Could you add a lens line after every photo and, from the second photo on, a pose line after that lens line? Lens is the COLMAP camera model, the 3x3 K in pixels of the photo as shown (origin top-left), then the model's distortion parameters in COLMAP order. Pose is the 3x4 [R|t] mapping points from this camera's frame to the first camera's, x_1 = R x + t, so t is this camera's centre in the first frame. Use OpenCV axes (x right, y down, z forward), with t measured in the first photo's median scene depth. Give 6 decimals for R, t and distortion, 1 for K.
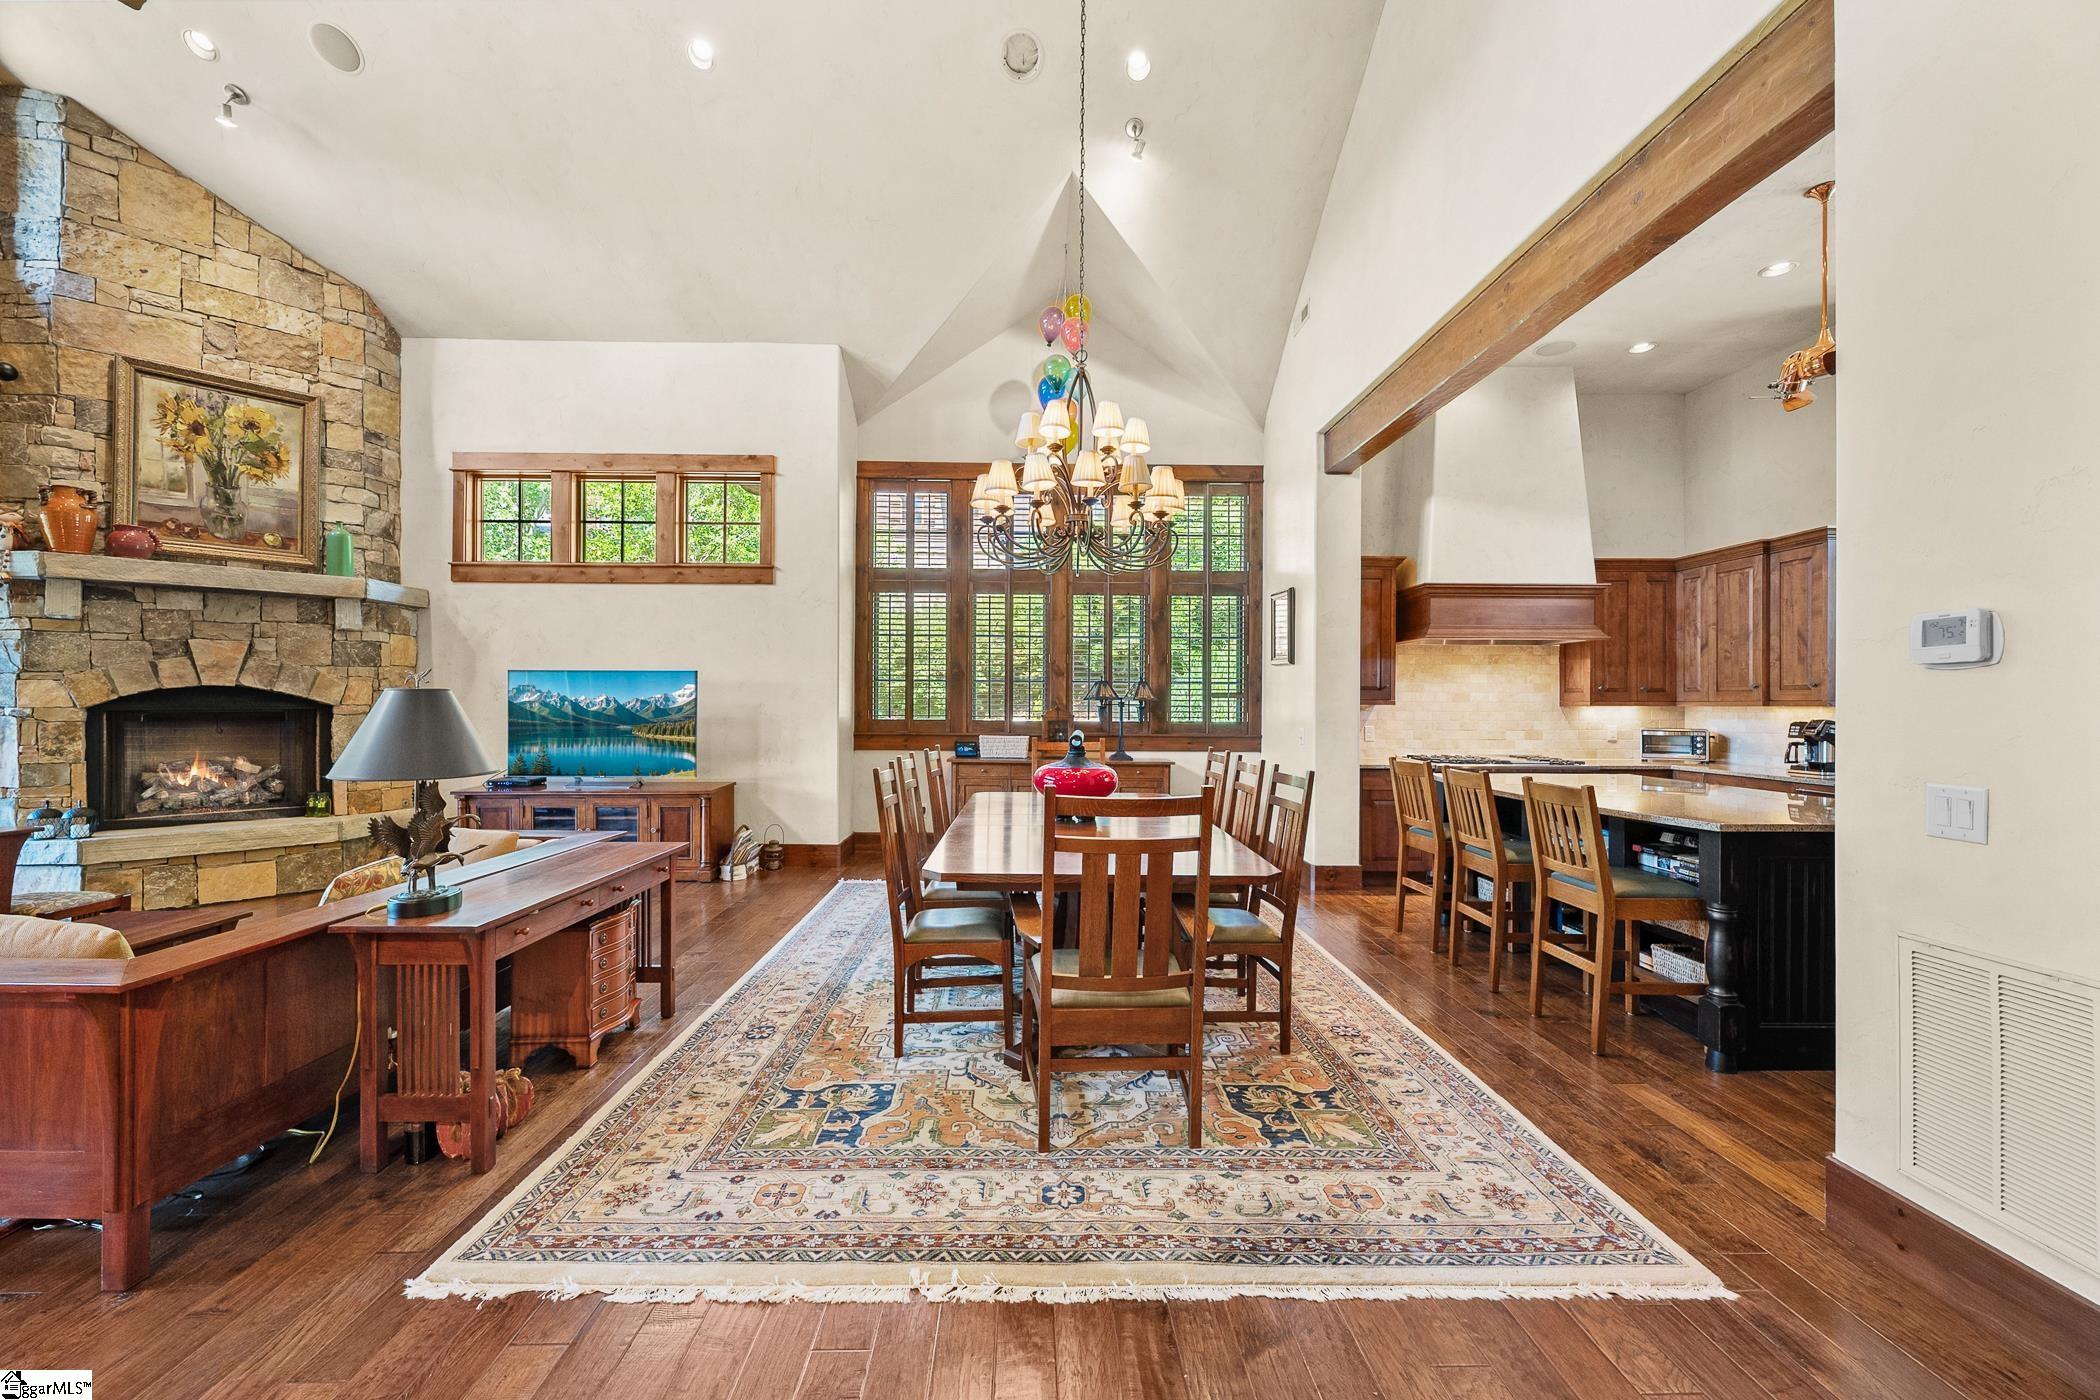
lens RADIAL K [[836.0, 0, 1039.5], [0, 836.0, 701.2], [0, 0, 1]] dist [-0.000102, 0.000057]
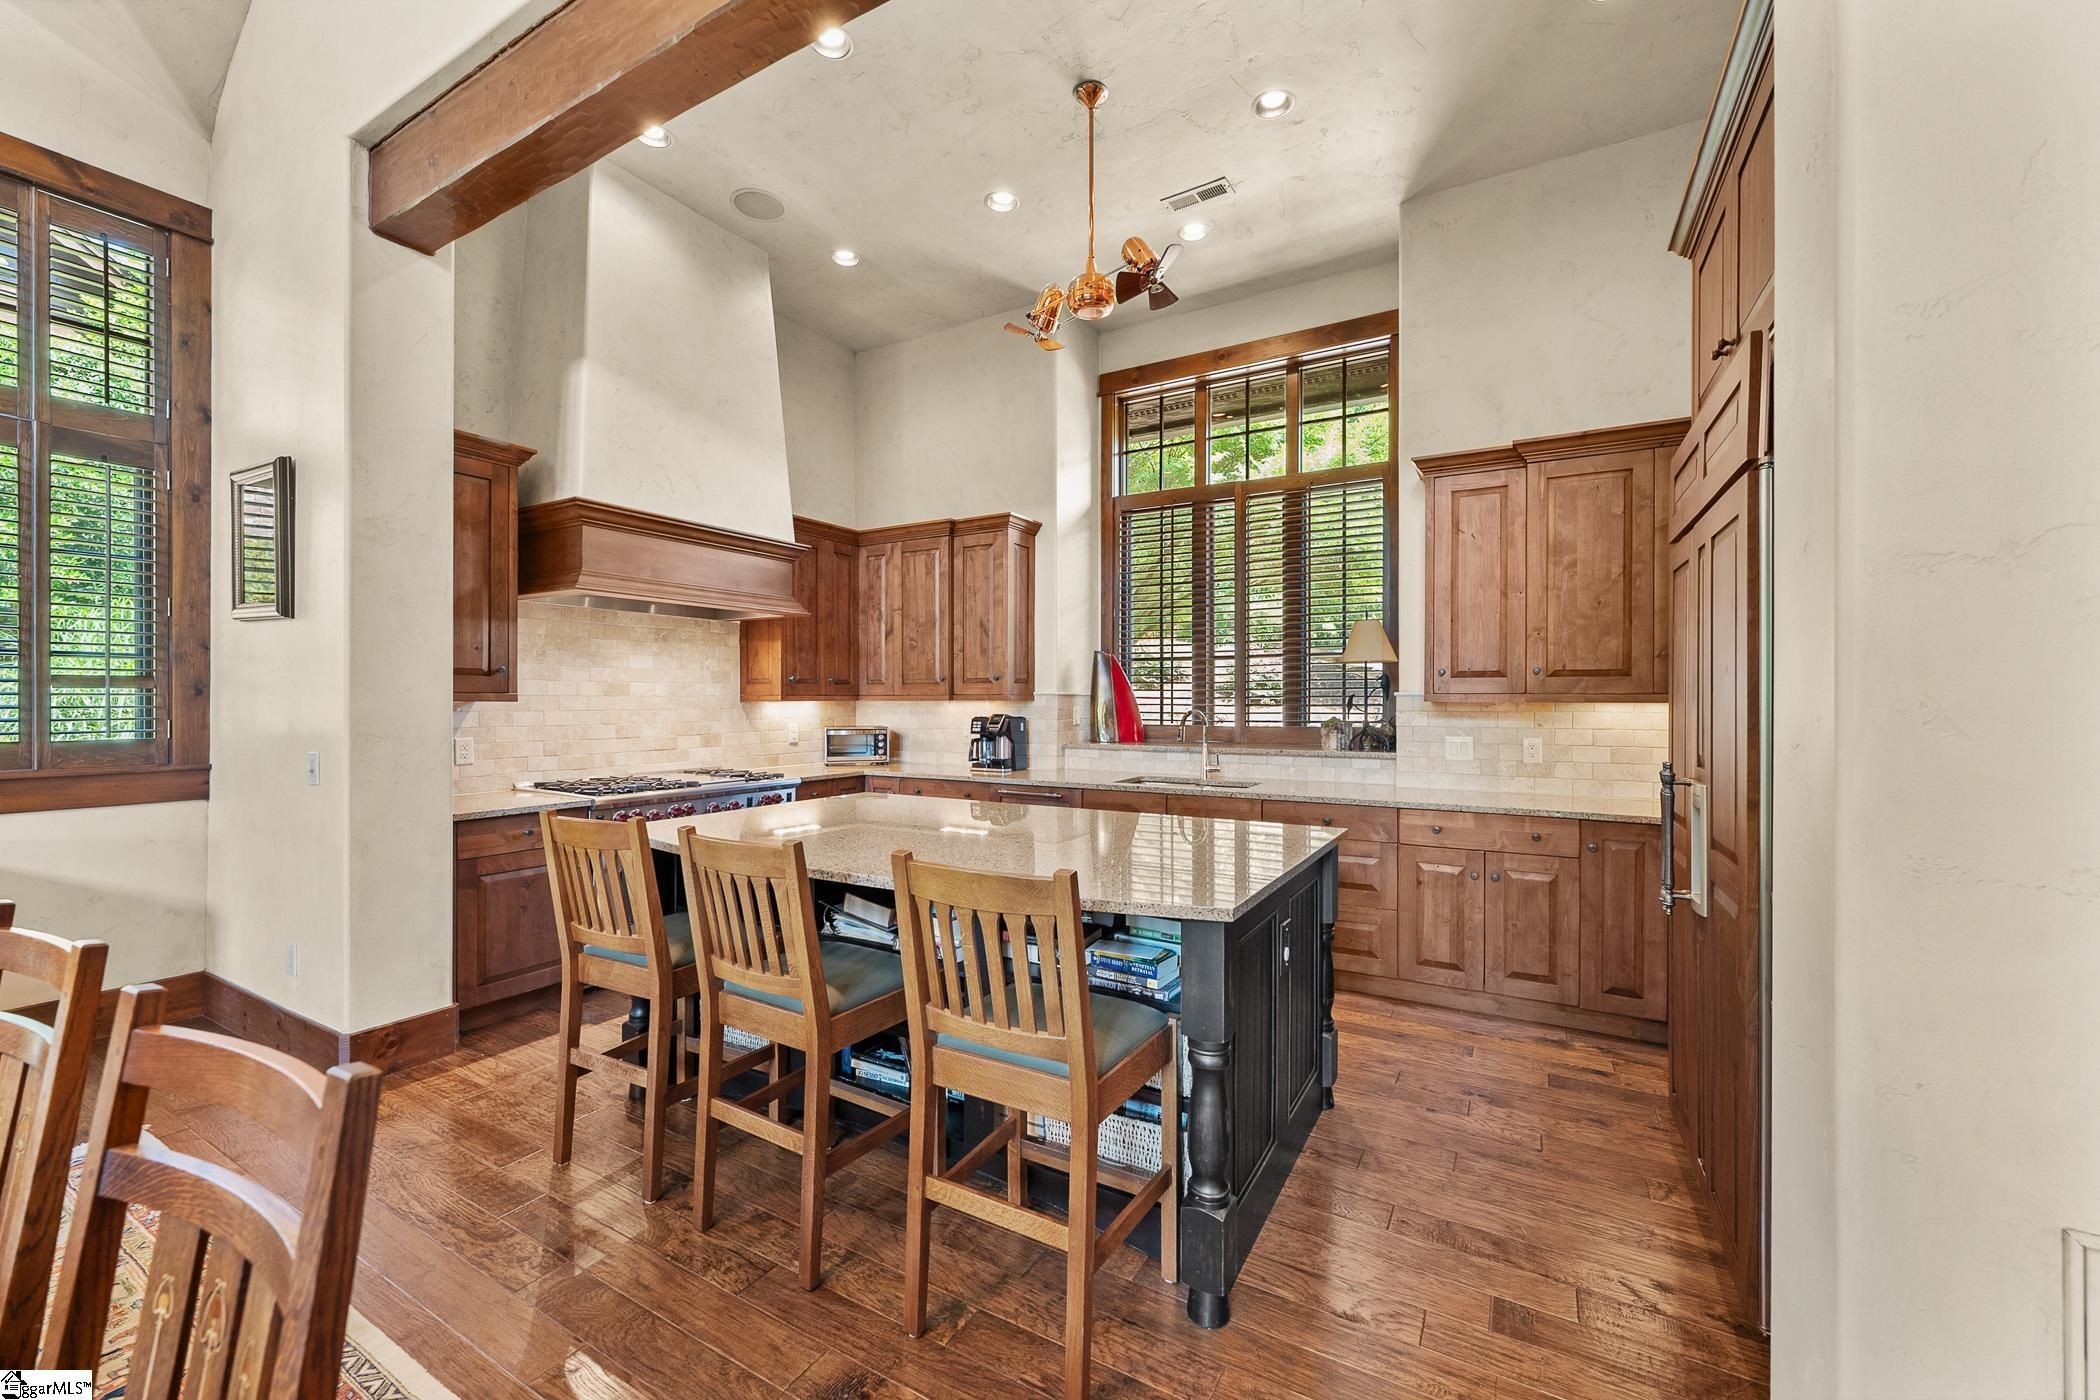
lens RADIAL K [[836.0, 0, 1048.1], [0, 836.0, 700.0], [0, 0, 1]] dist [-0.000102, 0.000057]
pose [[0.521668, -0.004759, 0.853135, 0.135386], [-0.001094, 0.999980, 0.006247, -0.000590], [-0.853148, -0.004192, 0.521652, 0.424834]]
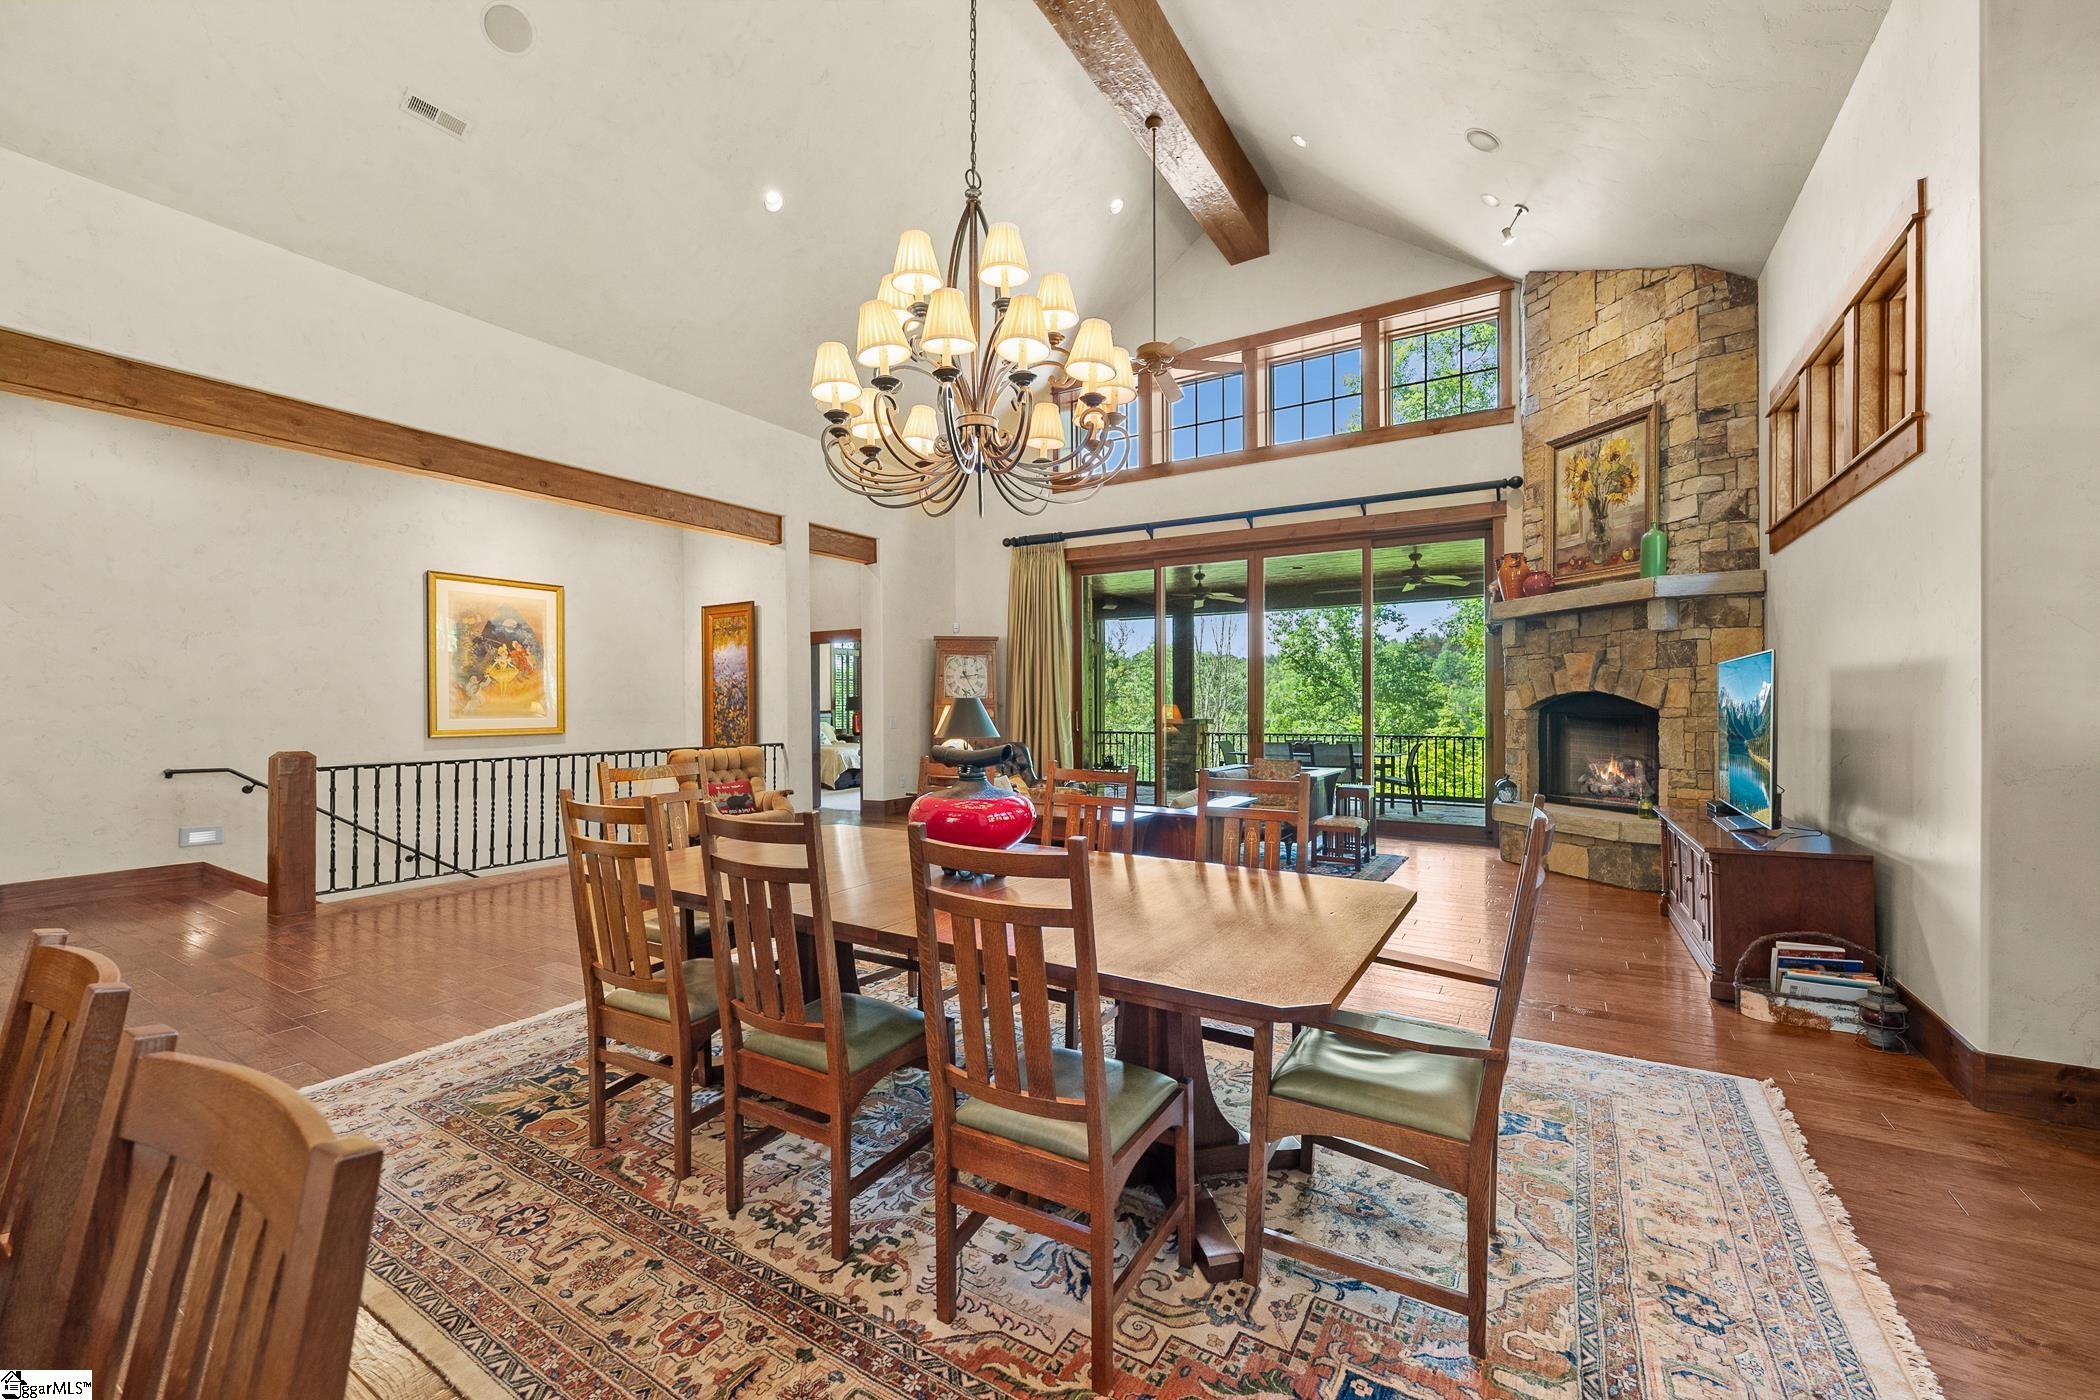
lens RADIAL K [[836.0, 0, 1048.6], [0, 836.0, 704.8], [0, 0, 1]] dist [-0.000102, 0.000057]
pose [[-0.538295, -0.005414, -0.842739, 0.399912], [0.001268, 0.999973, -0.007233, 0.007219], [0.842755, -0.004962, -0.538274, 0.976262]]
